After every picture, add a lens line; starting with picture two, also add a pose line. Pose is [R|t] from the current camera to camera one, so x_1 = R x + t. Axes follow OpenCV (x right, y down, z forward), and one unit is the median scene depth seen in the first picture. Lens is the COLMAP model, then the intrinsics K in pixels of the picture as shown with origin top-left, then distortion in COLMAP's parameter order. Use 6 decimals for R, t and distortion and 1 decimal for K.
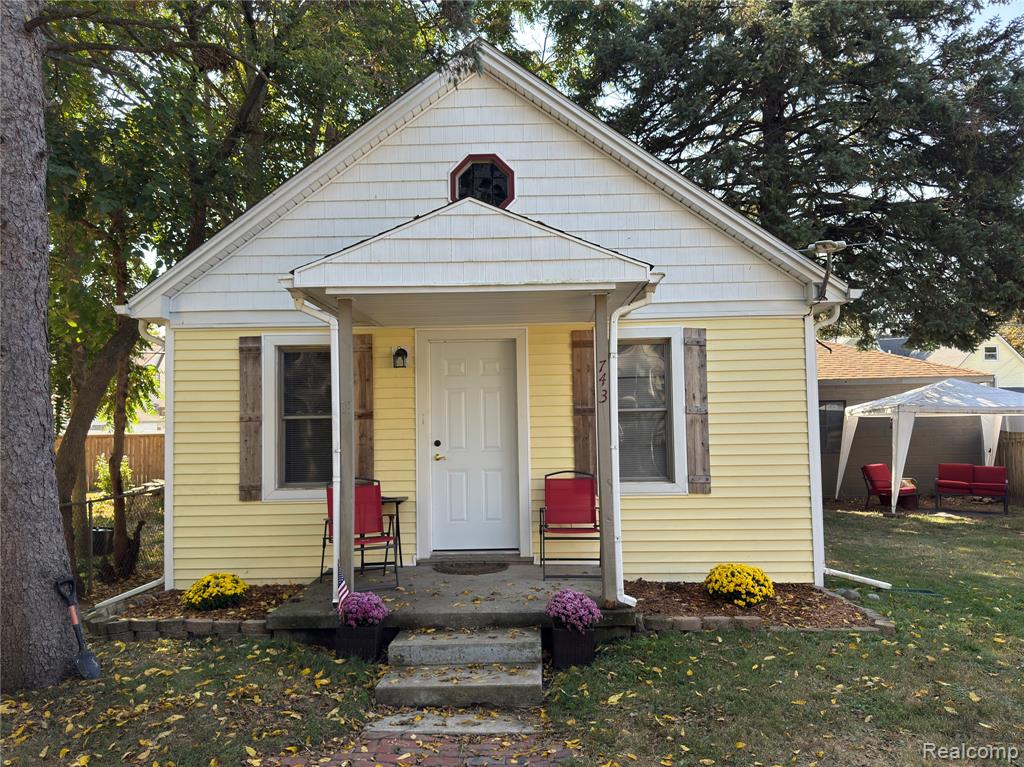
lens RADIAL K [[772.9, 0, 507.1], [0, 772.9, 383.1], [0, 0, 1]] dist [0.050093, -0.000211]
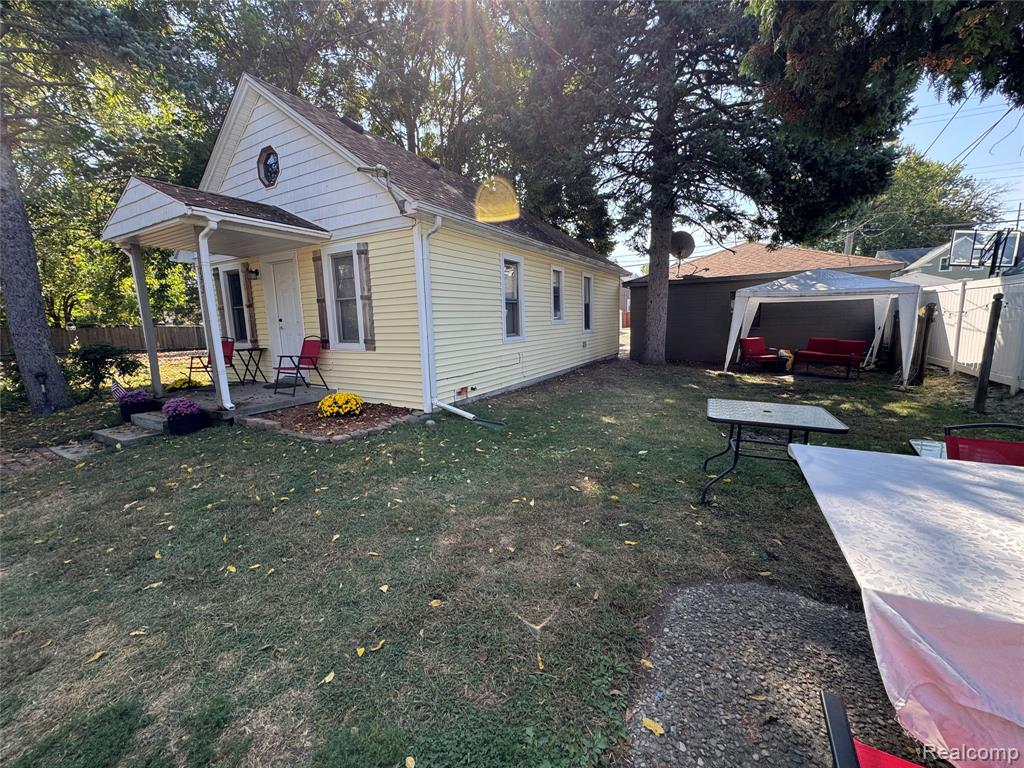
lens RADIAL K [[407.5, 0, 512.1], [0, 407.5, 381.6], [0, 0, 1]] dist [-0.000589, 0.000219]
pose [[0.880351, 0.063474, -0.470056, 0.896995], [0.036062, 0.979181, 0.199762, 0.047497], [0.472949, -0.192811, 0.859734, 0.397984]]
